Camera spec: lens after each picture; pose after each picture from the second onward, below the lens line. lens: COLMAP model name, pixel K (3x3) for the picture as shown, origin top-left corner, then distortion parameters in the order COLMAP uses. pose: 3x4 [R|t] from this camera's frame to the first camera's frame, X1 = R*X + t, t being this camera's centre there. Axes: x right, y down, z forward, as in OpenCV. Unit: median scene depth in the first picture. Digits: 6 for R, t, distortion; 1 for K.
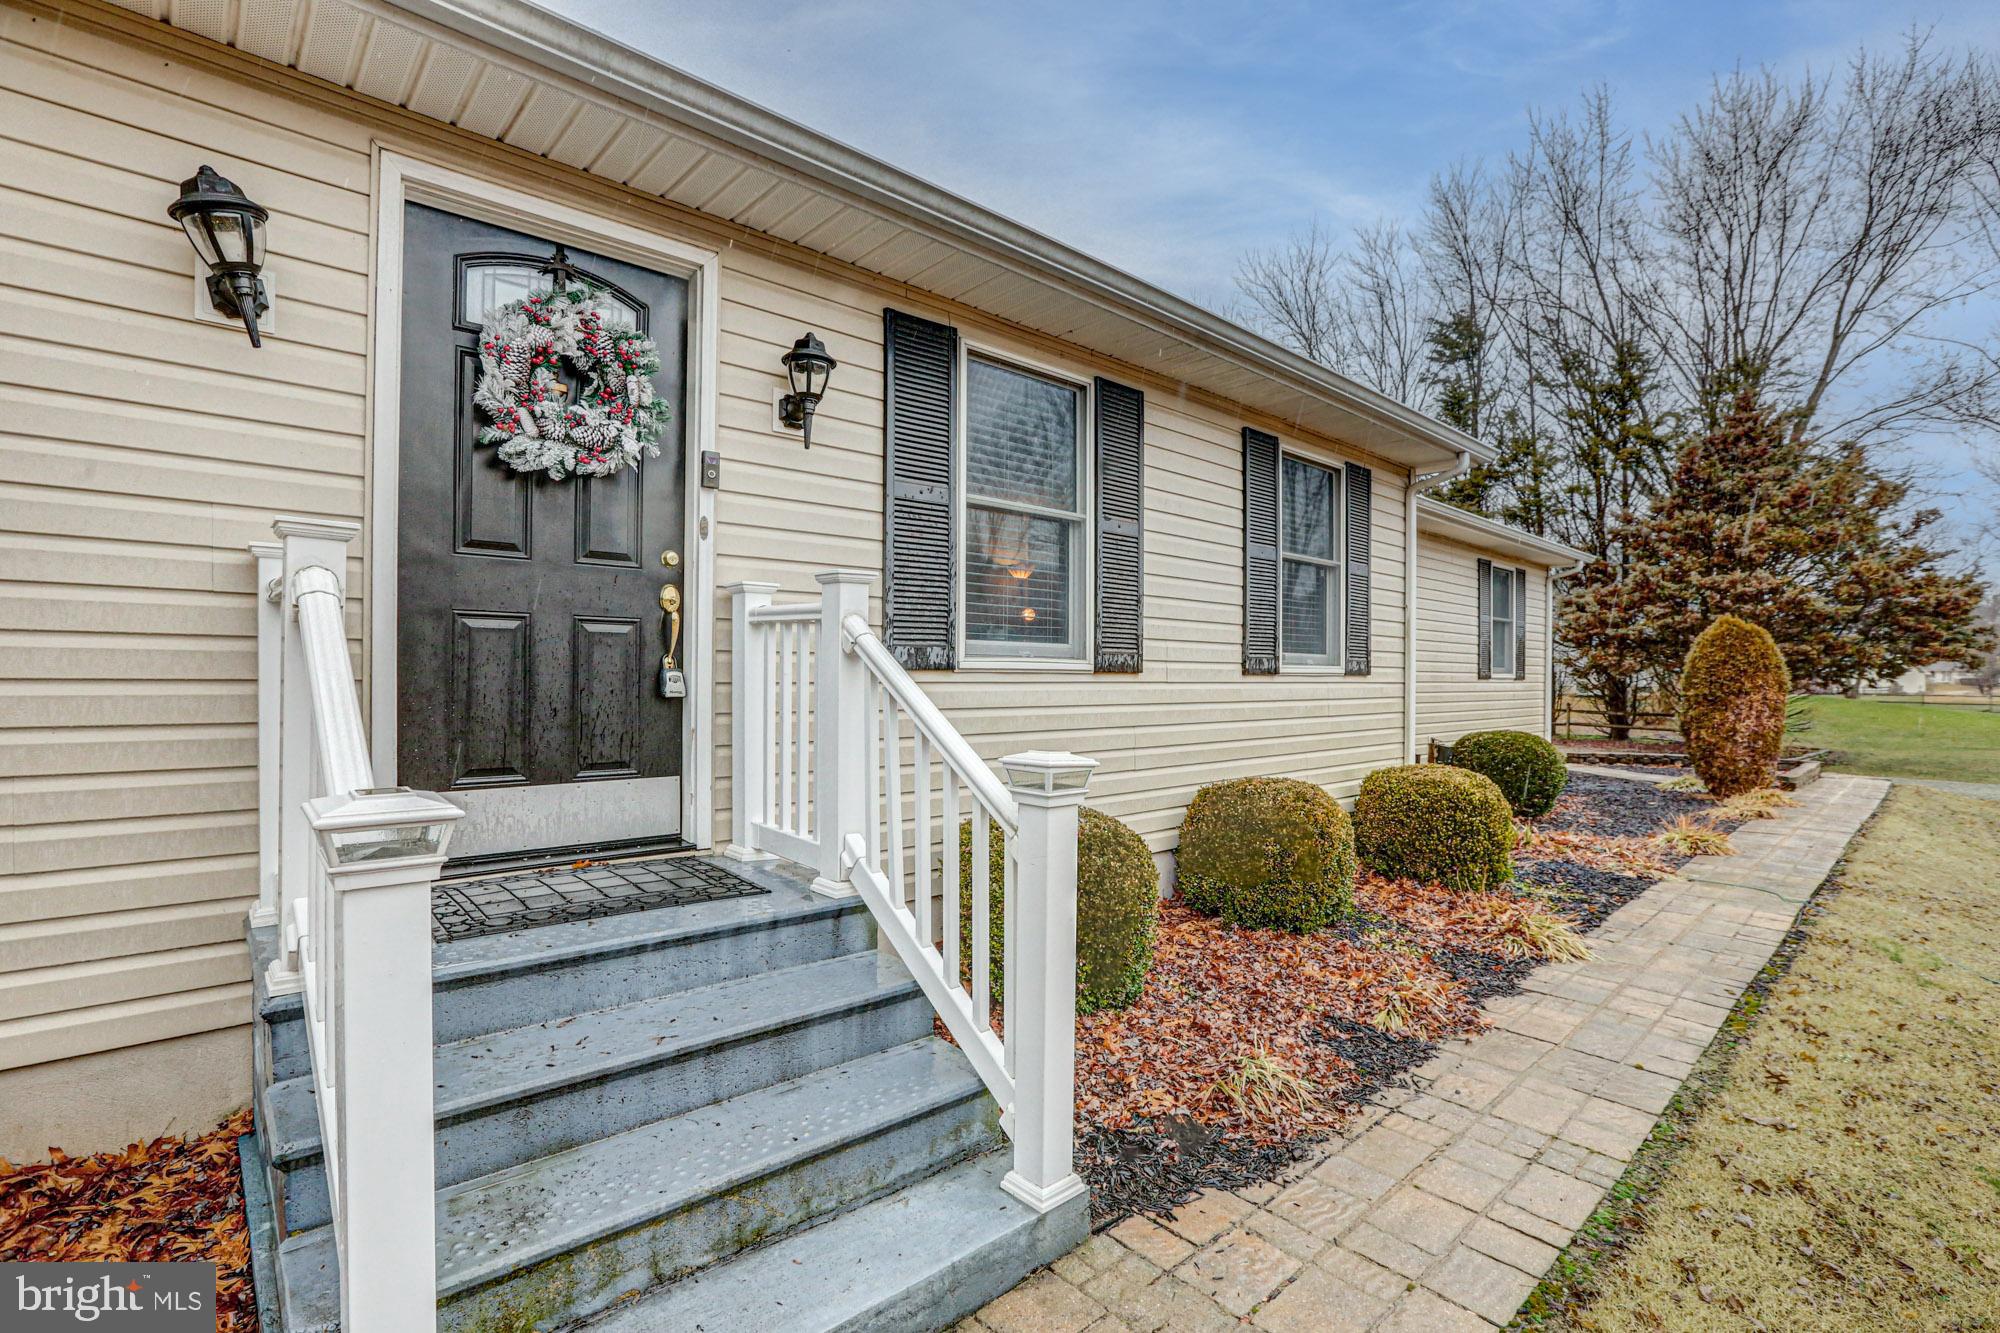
lens RADIAL K [[904.9, 0, 1006.1], [0, 904.9, 677.9], [0, 0, 1]] dist [-0.071169, 0.034128]
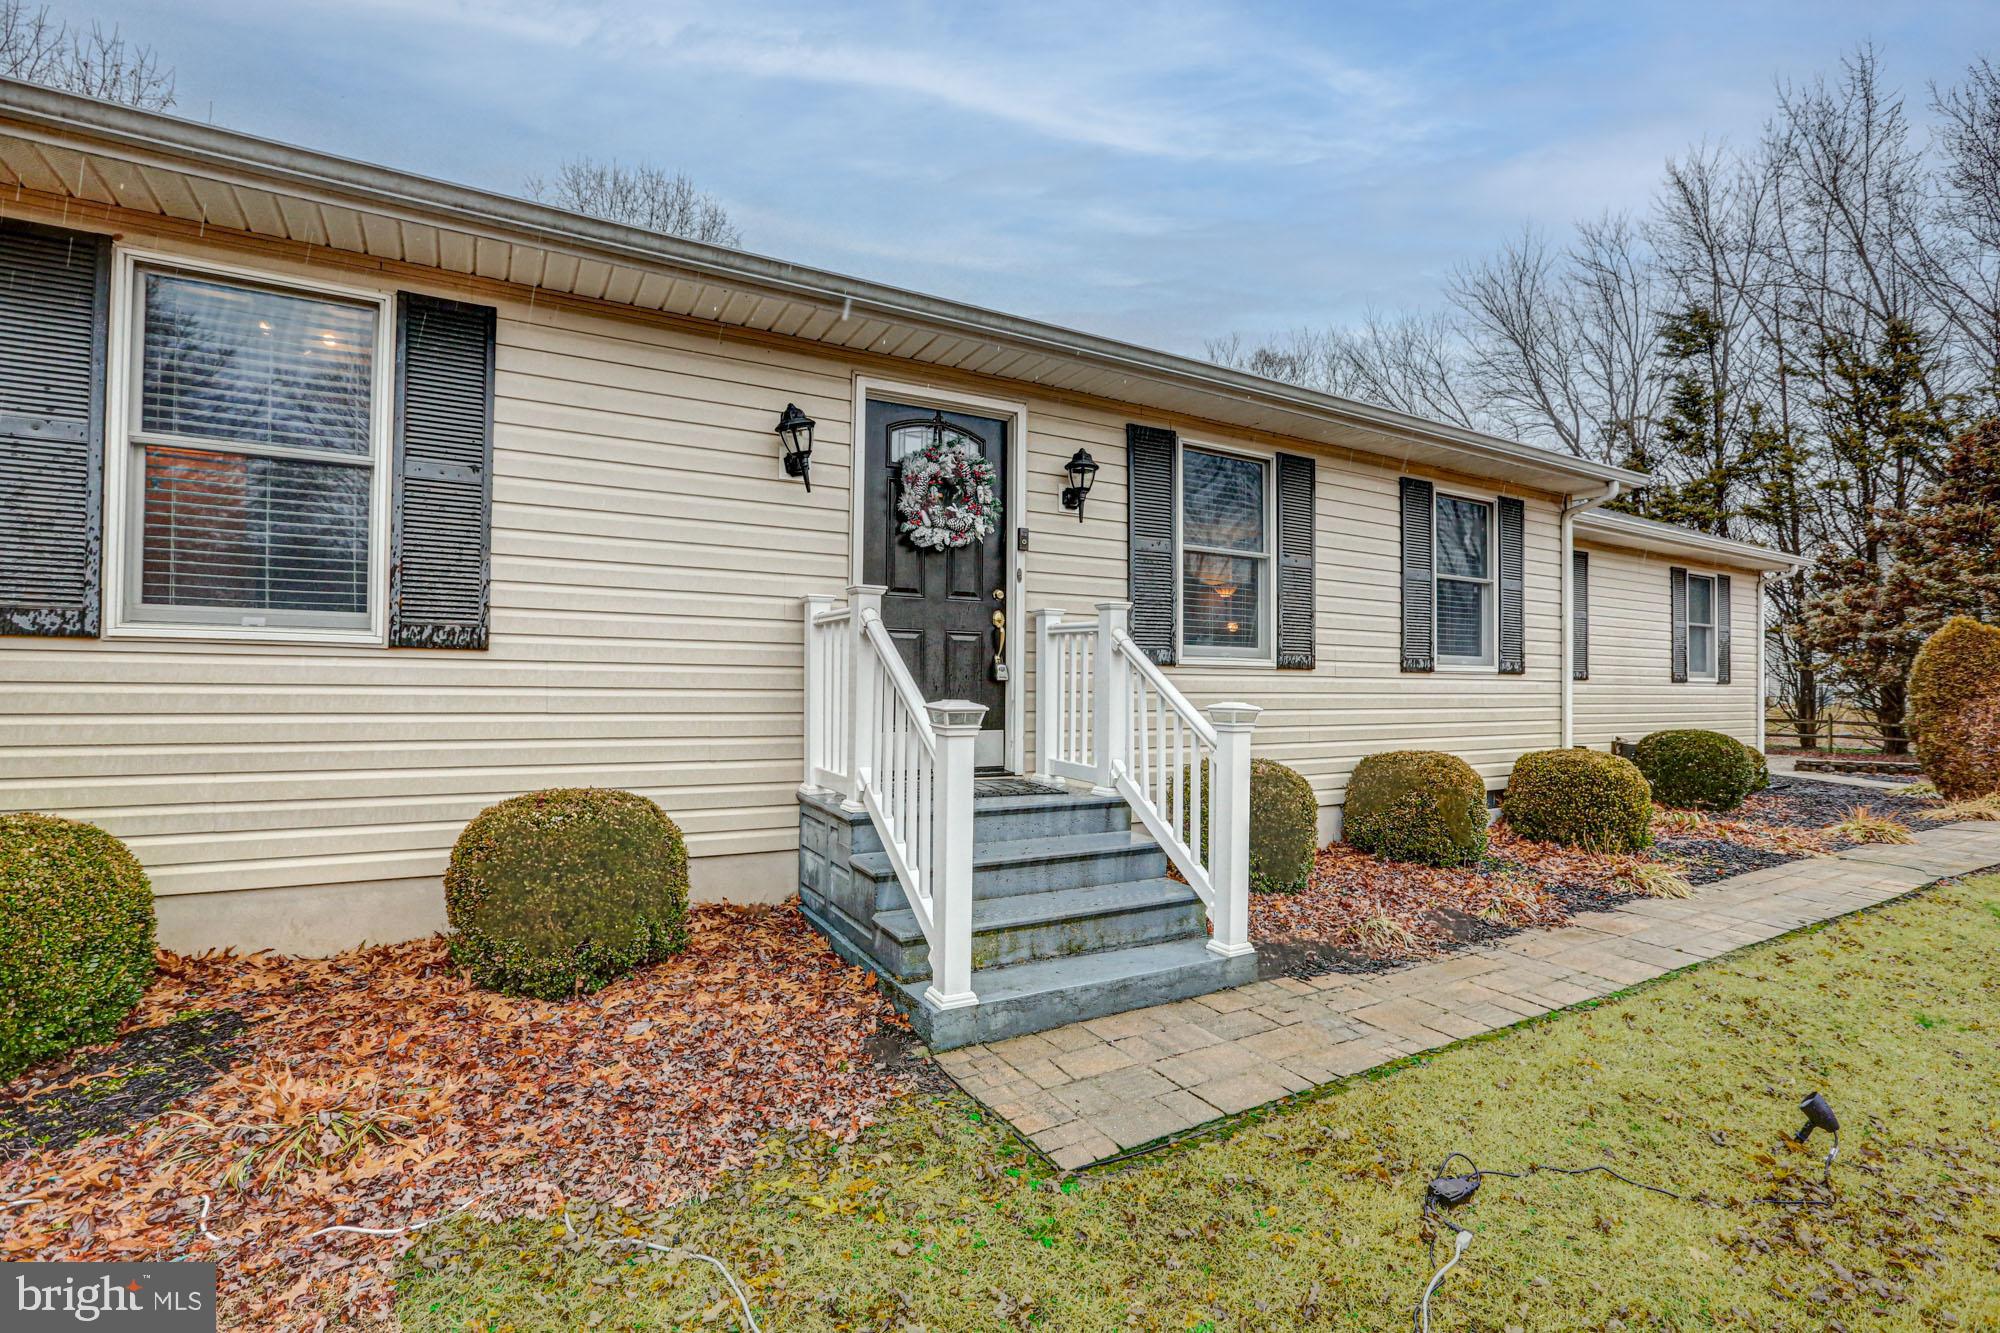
lens RADIAL K [[904.9, 0, 1006.1], [0, 904.9, 677.9], [0, 0, 1]] dist [-0.071169, 0.034128]
pose [[0.974353, -0.001148, -0.225024, 0.003892], [-0.002122, 0.999896, -0.014288, 0.029195], [0.225017, 0.014399, 0.974248, -0.426680]]
